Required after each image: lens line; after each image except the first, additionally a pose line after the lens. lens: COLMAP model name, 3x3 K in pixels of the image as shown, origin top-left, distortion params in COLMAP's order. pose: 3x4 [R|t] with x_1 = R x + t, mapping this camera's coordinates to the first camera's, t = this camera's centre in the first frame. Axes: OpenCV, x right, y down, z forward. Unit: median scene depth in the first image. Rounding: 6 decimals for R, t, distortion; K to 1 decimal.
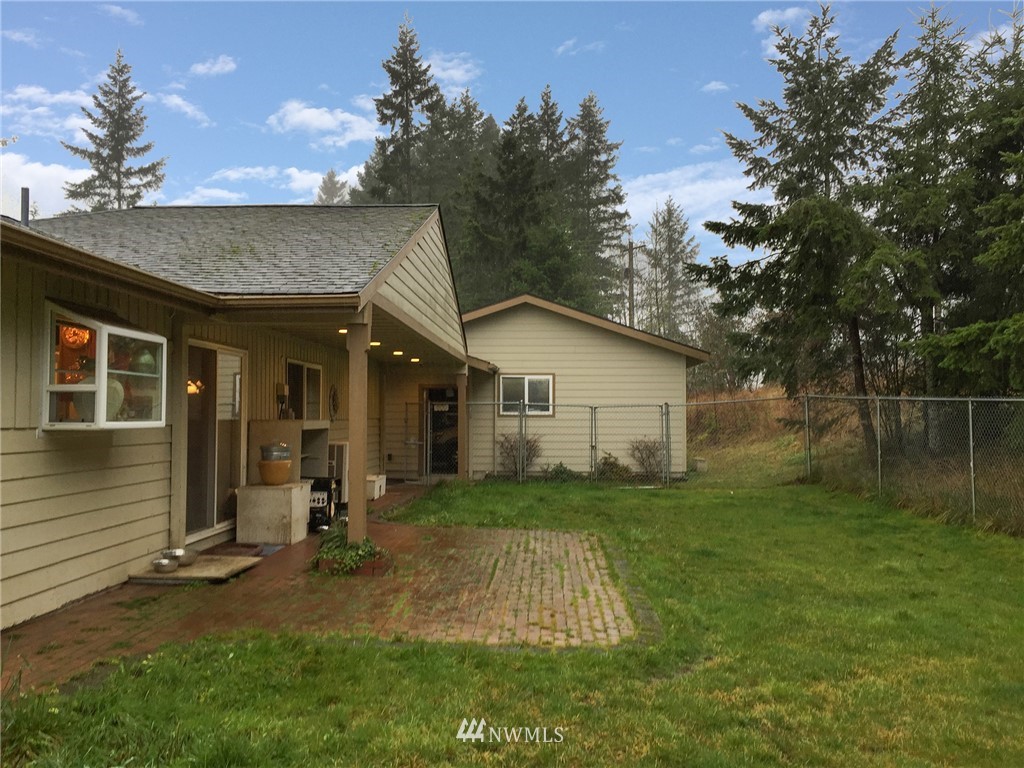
lens RADIAL K [[872.3, 0, 514.3], [0, 872.3, 385.7], [0, 0, 1]] dist [0.037792, -0.024749]
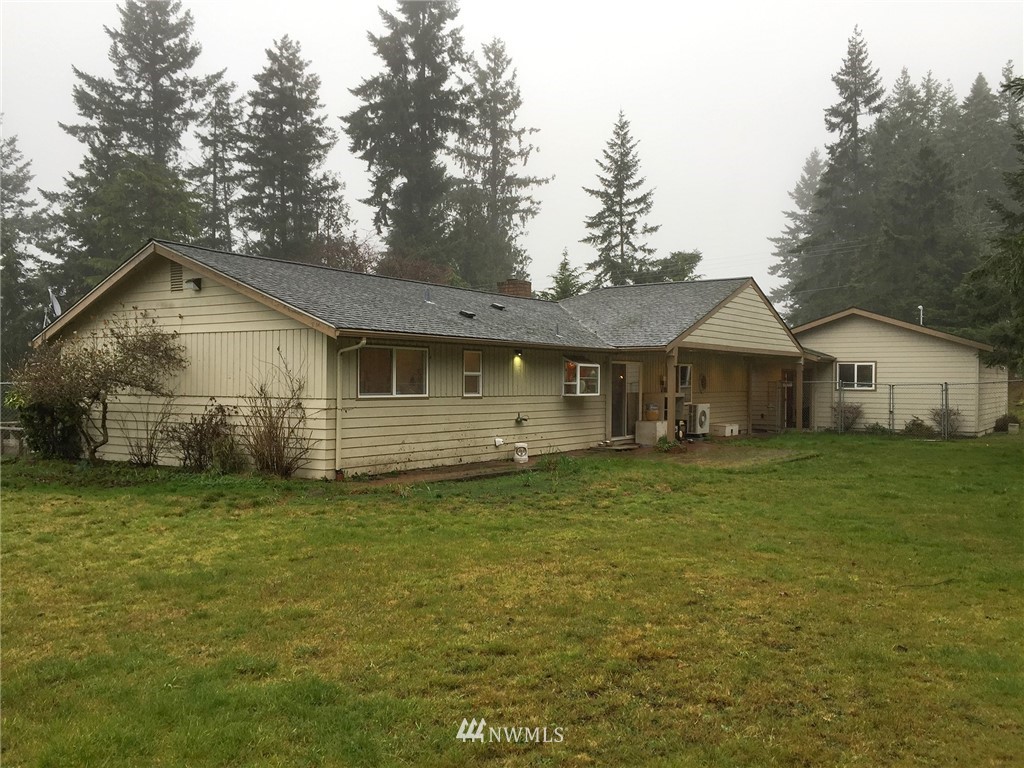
lens RADIAL K [[872.3, 0, 512.2], [0, 872.3, 384.7], [0, 0, 1]] dist [0.037792, -0.024749]
pose [[0.844038, 0.006259, -0.536246, 0.065453], [0.013175, 0.999388, 0.032403, -0.006219], [0.536121, -0.034414, 0.843439, -0.114928]]
